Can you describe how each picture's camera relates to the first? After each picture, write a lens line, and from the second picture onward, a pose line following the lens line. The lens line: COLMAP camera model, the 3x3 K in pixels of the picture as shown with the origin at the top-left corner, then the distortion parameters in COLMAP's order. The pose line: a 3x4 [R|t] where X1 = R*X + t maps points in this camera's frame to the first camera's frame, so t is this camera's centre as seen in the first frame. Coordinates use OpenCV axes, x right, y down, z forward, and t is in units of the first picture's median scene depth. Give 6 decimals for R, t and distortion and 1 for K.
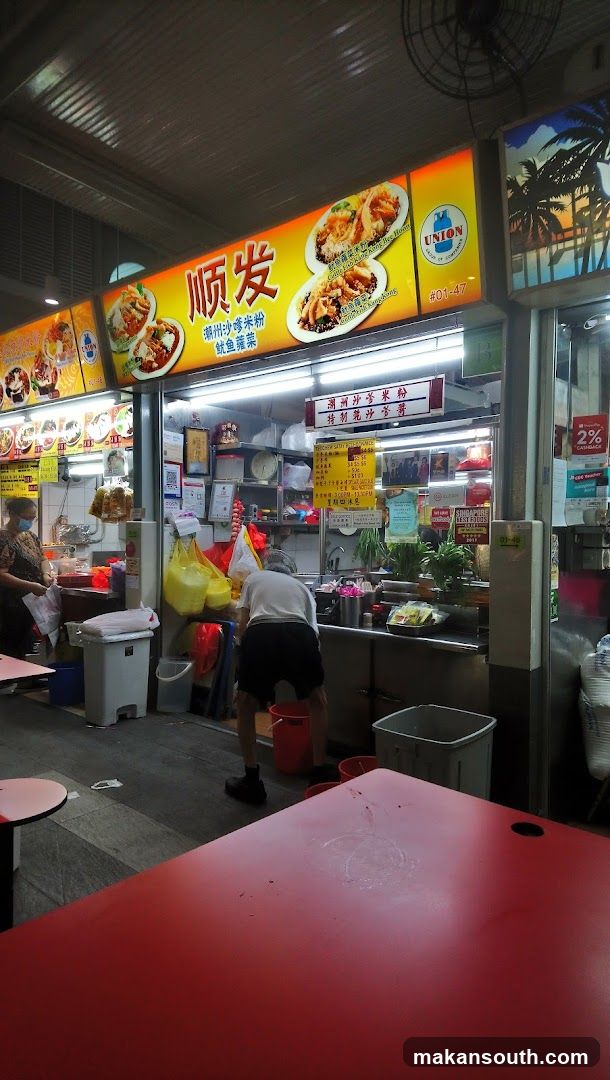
lens RADIAL K [[639.4, 0, 335.2], [0, 639.4, 554.0], [0, 0, 1]] dist [0.037465, -0.026792]
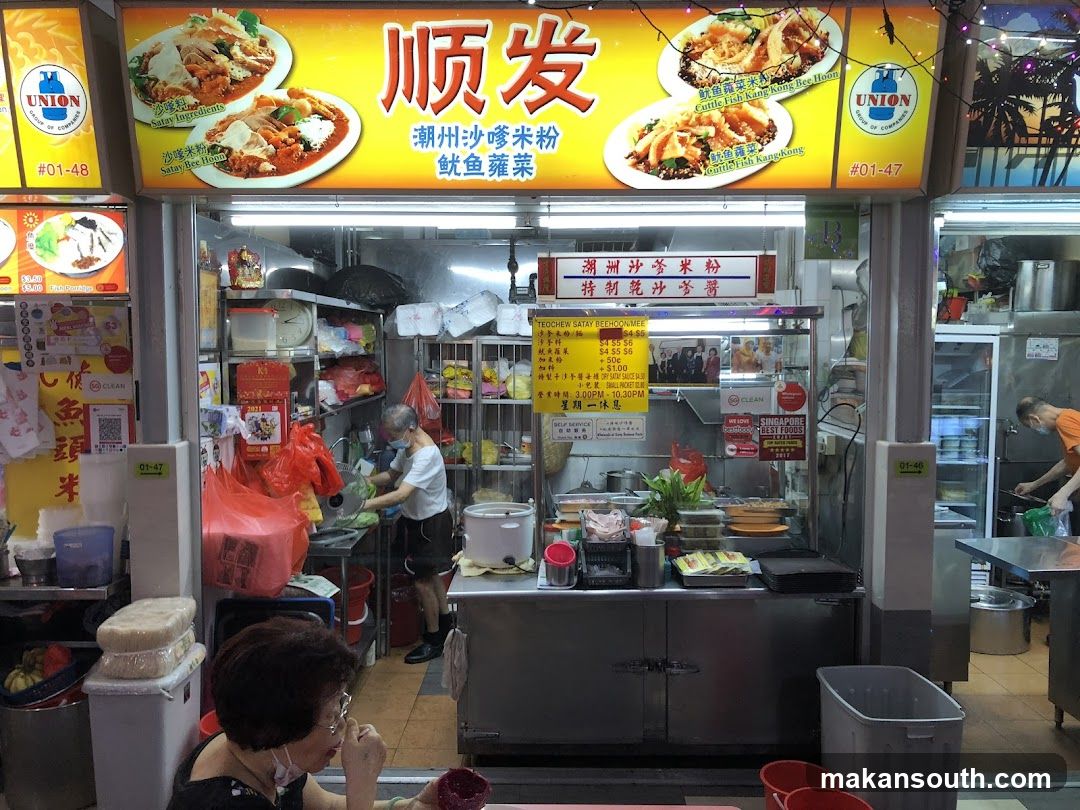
lens RADIAL K [[884.5, 0, 541.1], [0, 884.5, 414.7], [0, 0, 1]] dist [-0.004446, 0.024280]
pose [[0.776325, -0.058412, 0.627621, -0.699044], [0.034945, 0.998154, 0.049672, -0.135661], [-0.629364, -0.016629, 0.776933, 0.320160]]
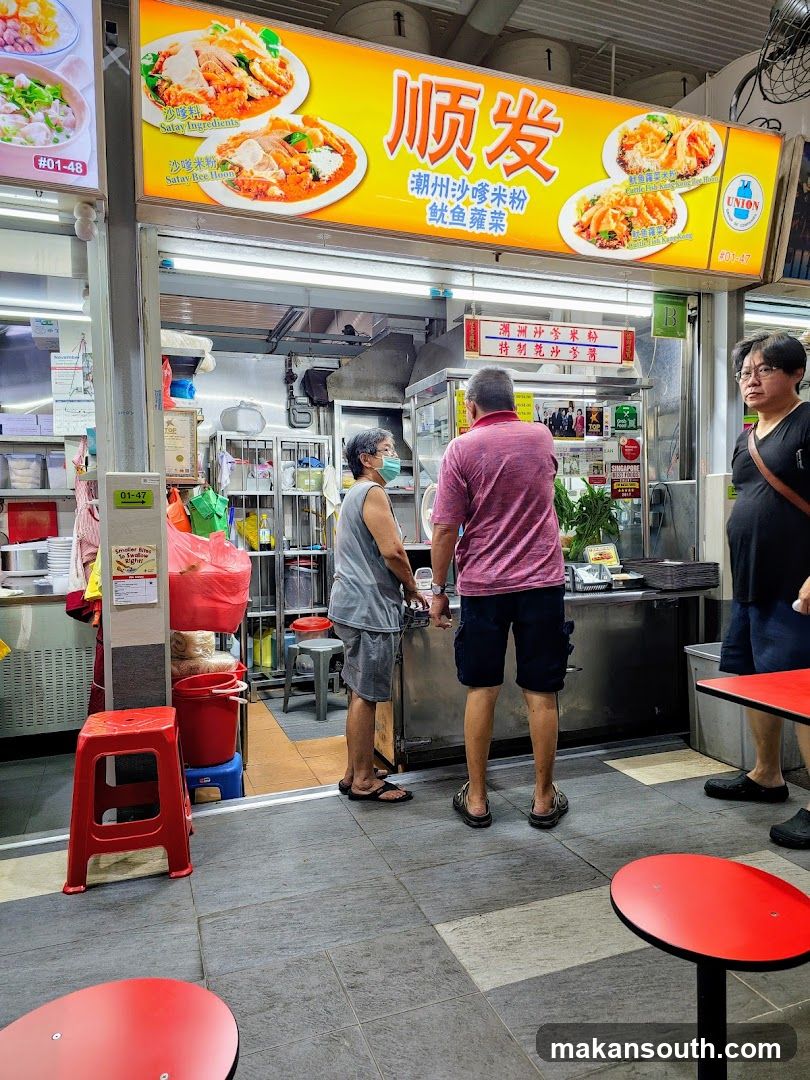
lens RADIAL K [[731.7, 0, 405.7], [0, 731.7, 545.2], [0, 0, 1]] dist [0.045813, -0.035703]
pose [[0.492811, -0.057124, 0.868259, -0.959341], [0.059318, 0.997727, 0.031973, -0.000445], [-0.868112, 0.035747, 0.495079, 0.712138]]
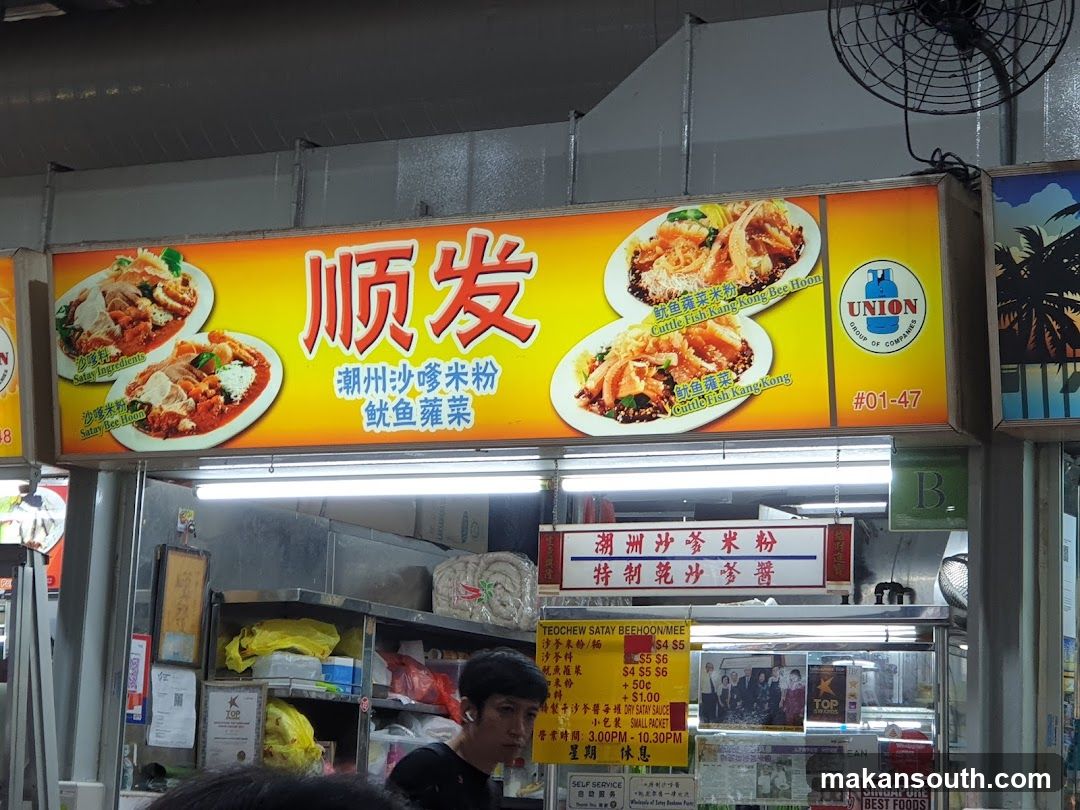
lens RADIAL K [[2748.1, 0, 547.0], [0, 2748.1, 406.4], [0, 0, 1]] dist [0.173773, 0.000000]
pose [[0.980693, 0.066343, 0.183956, -0.464083], [-0.028140, 0.978779, -0.202976, 0.087555], [-0.193518, 0.193880, 0.961749, -1.053436]]
